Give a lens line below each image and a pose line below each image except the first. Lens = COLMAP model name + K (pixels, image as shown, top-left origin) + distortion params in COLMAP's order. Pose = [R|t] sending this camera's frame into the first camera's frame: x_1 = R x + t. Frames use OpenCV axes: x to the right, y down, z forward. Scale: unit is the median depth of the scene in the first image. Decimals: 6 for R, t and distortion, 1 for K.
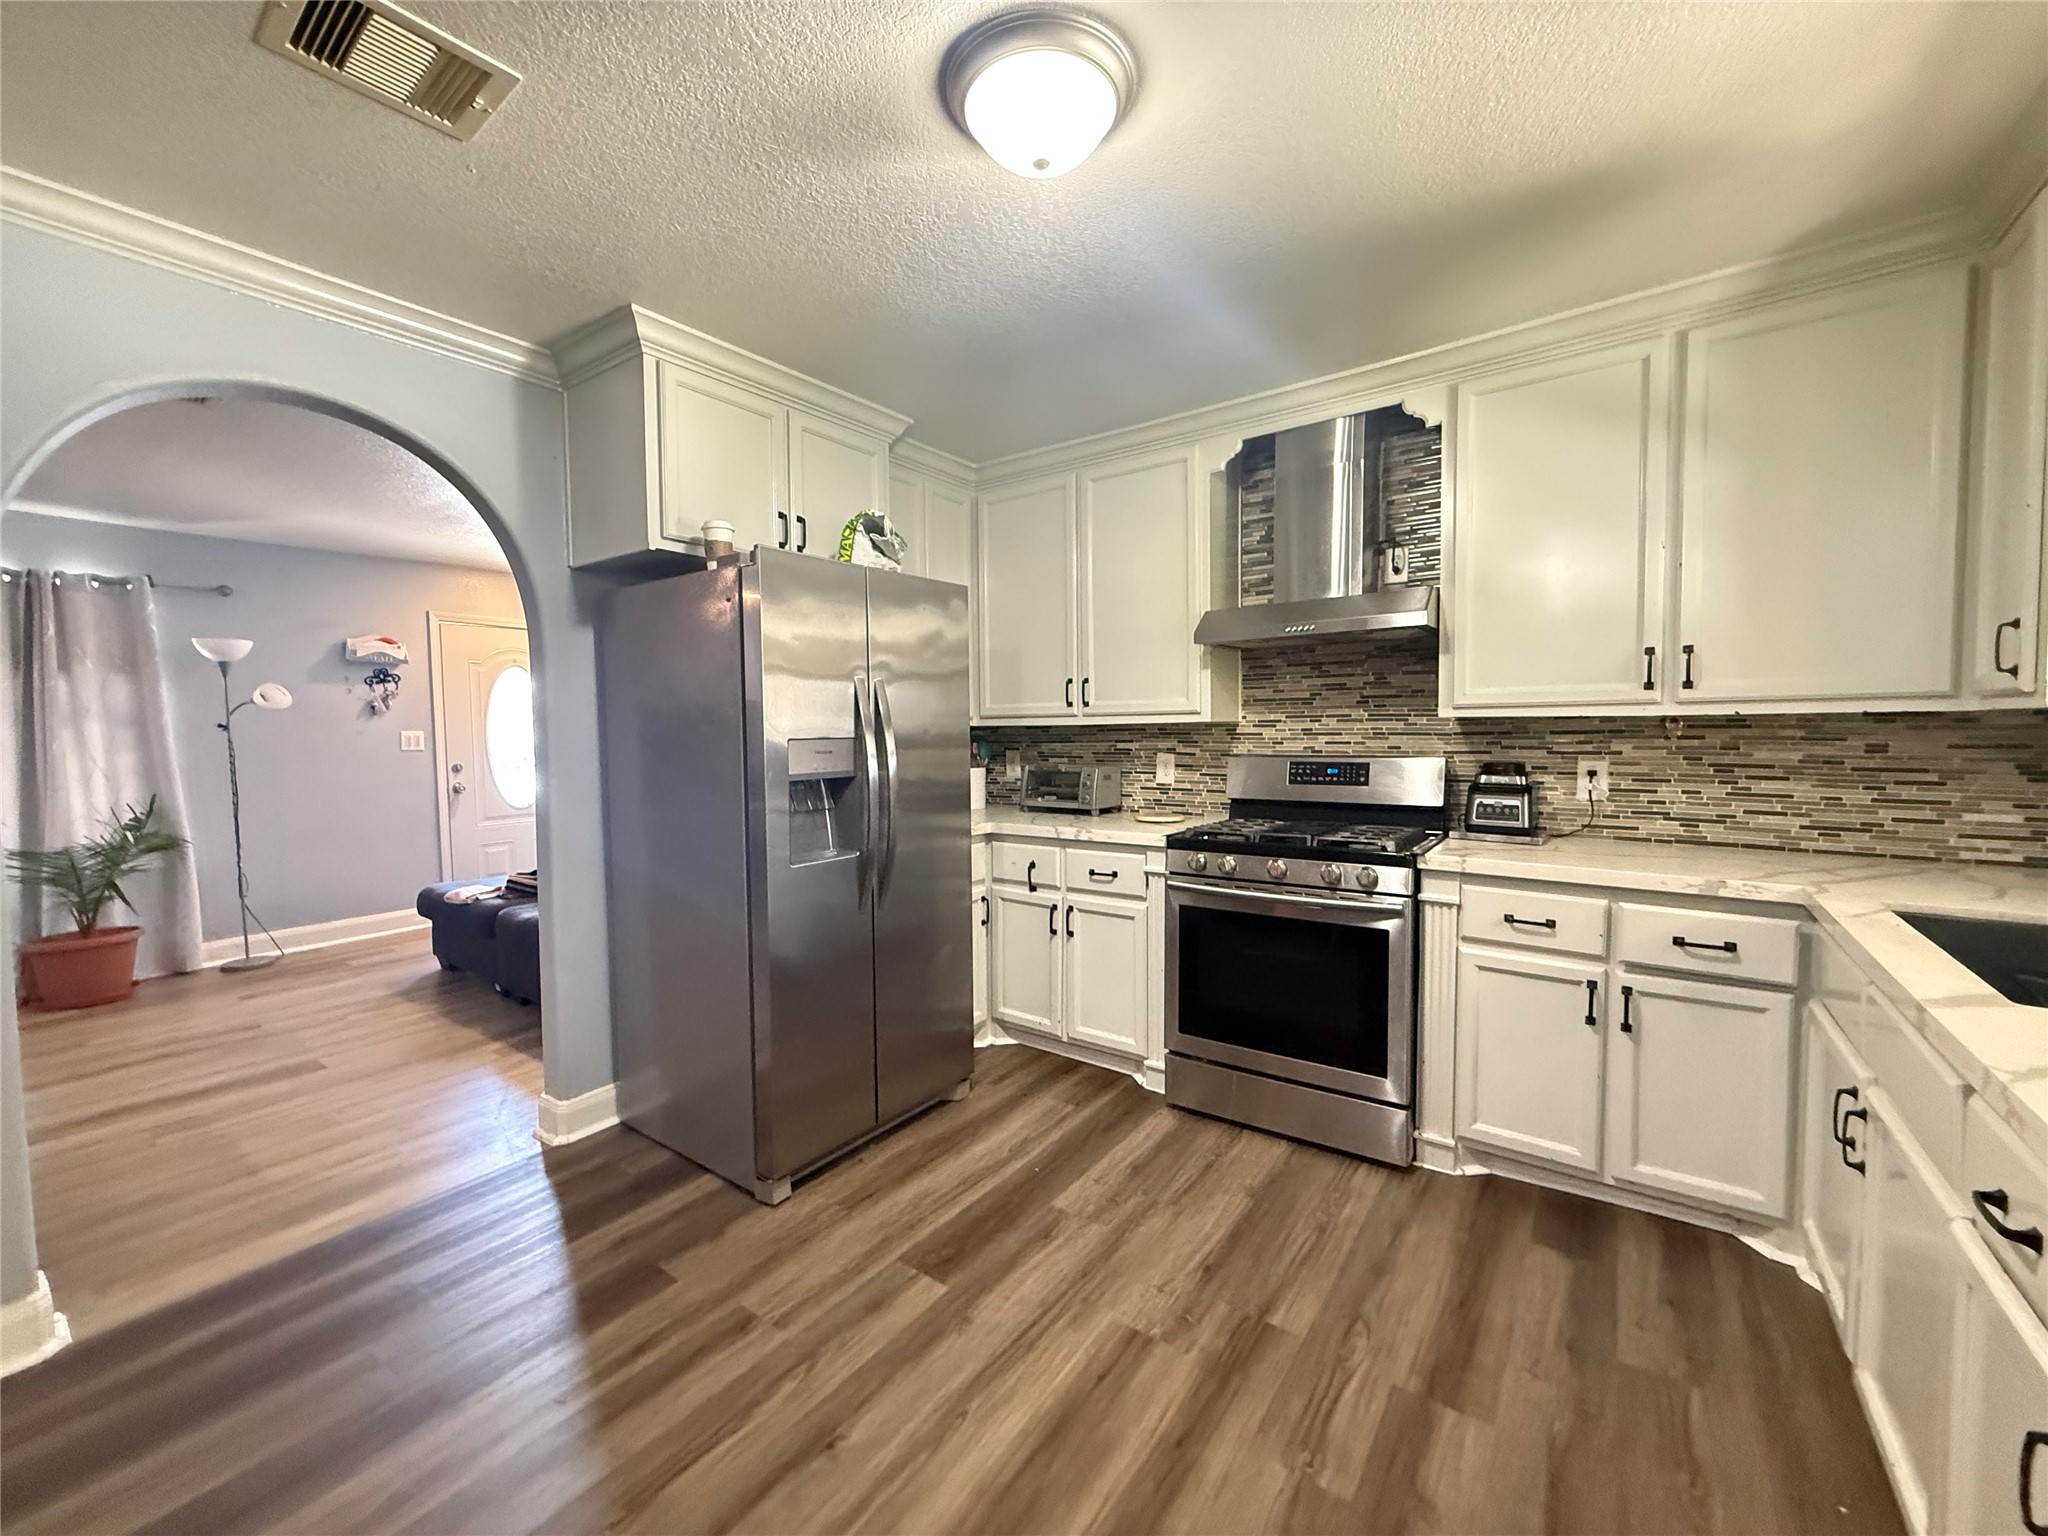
lens RADIAL K [[822.9, 0, 1024.0], [0, 822.9, 768.0], [0, 0, 1]] dist [-0.000491, -0.000461]
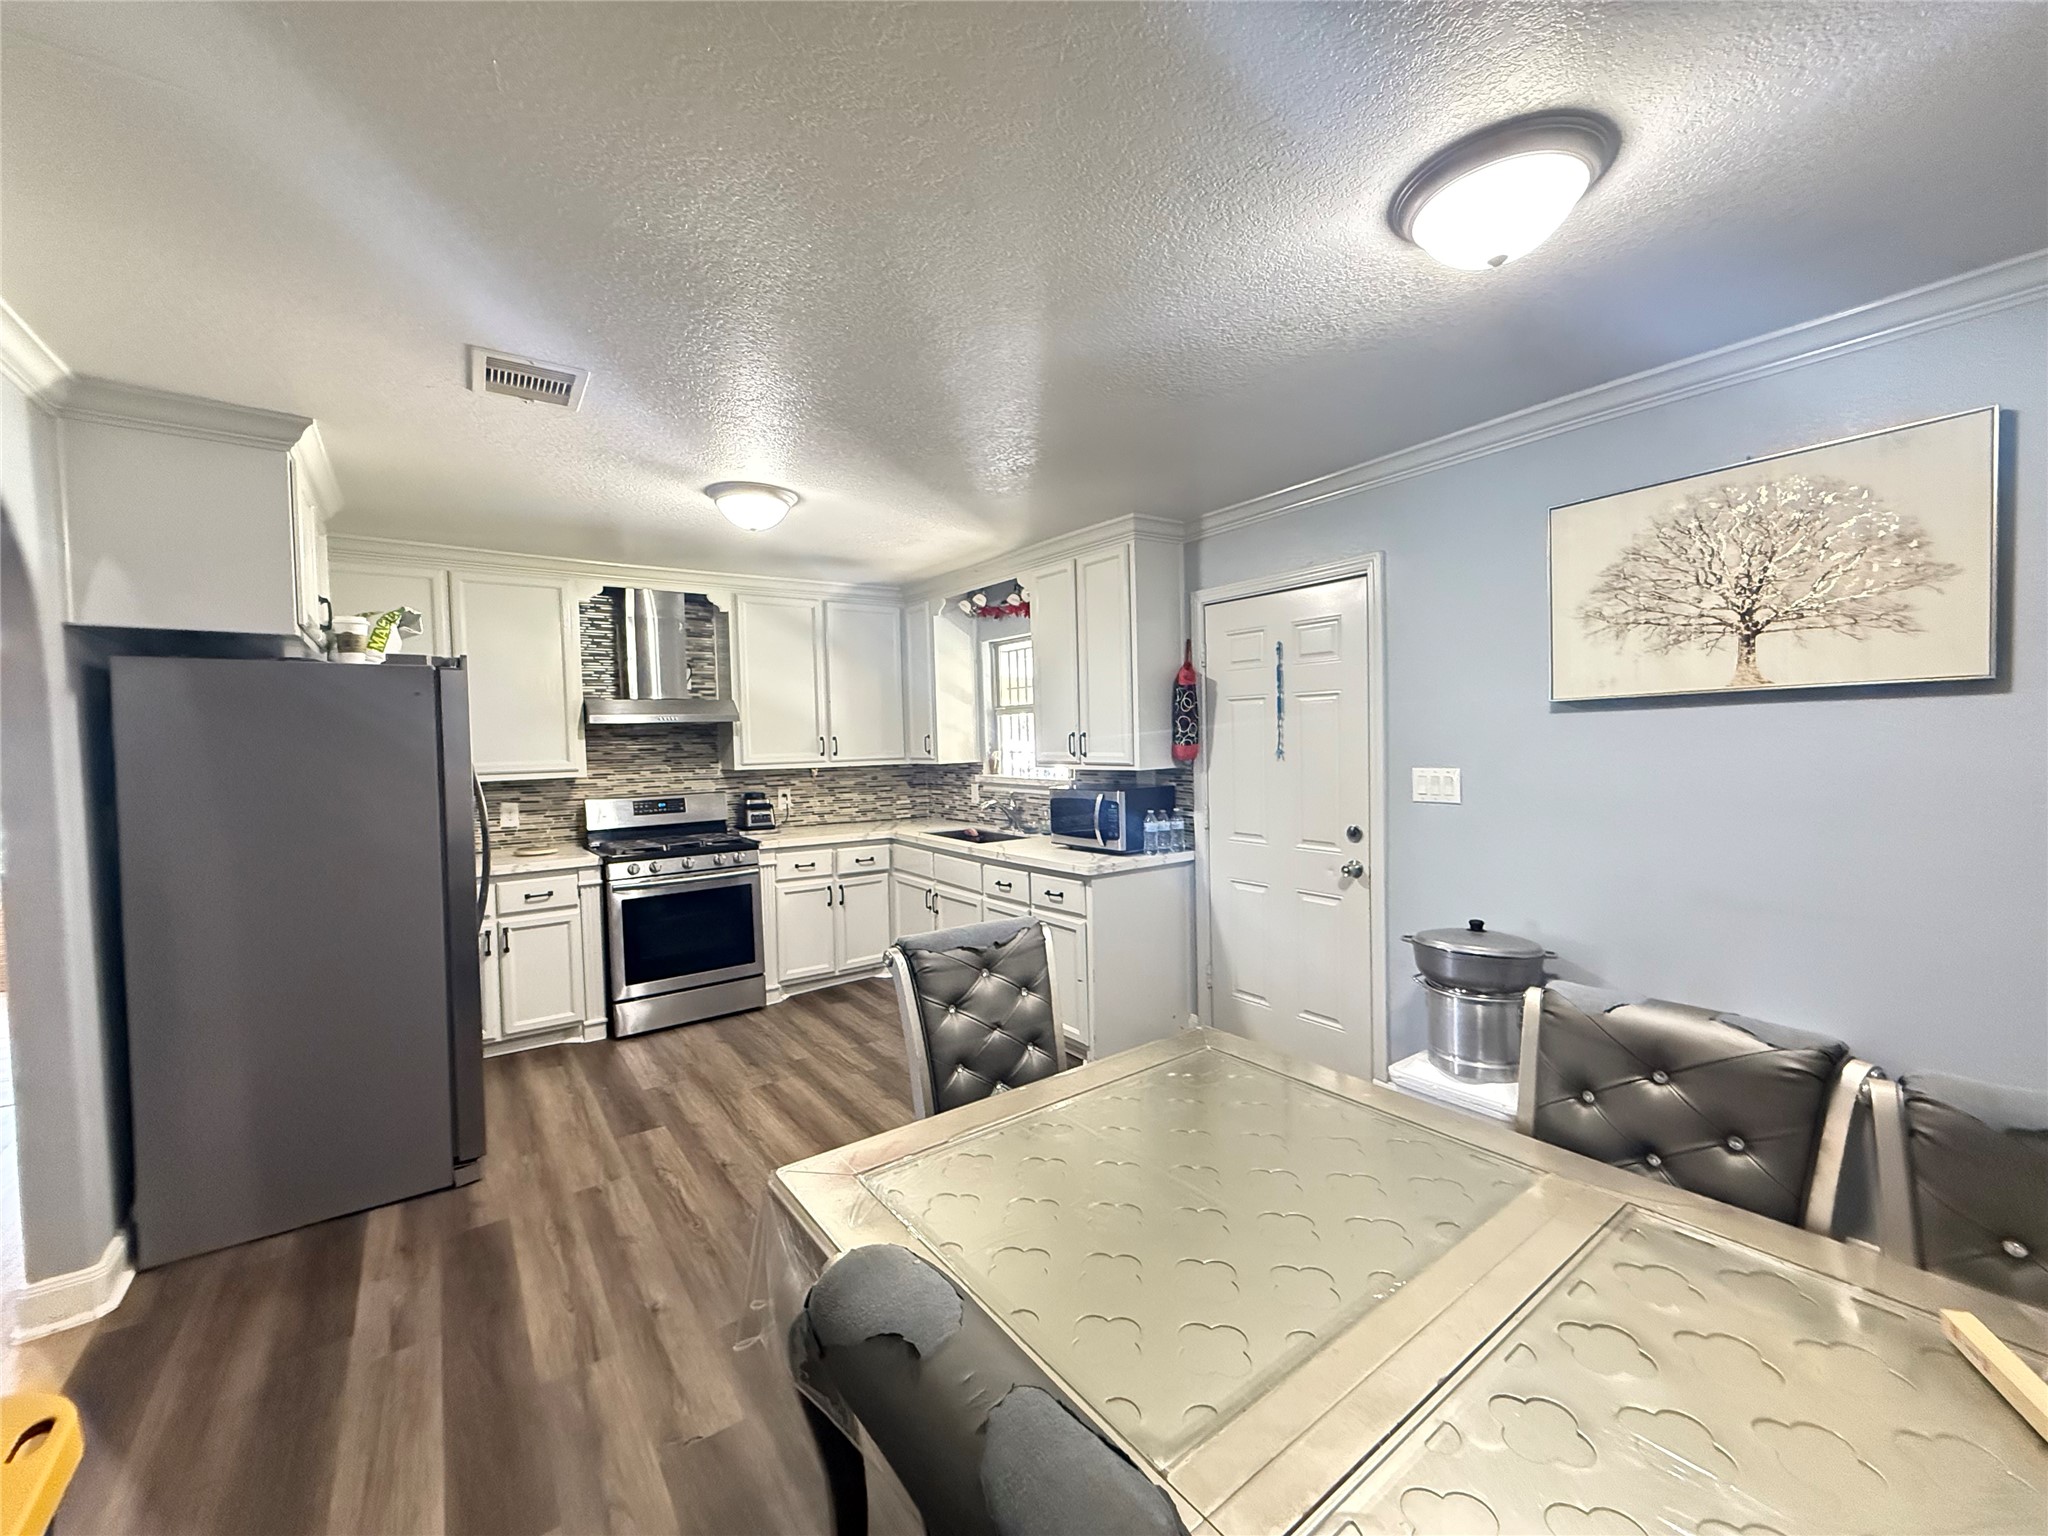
lens RADIAL K [[822.9, 0, 1024.0], [0, 822.9, 768.0], [0, 0, 1]] dist [-0.000491, -0.000461]
pose [[0.303498, -0.029038, 0.952389, -1.172083], [0.065539, 0.997804, 0.009538, -0.046532], [-0.950575, 0.059524, 0.304735, -0.194353]]
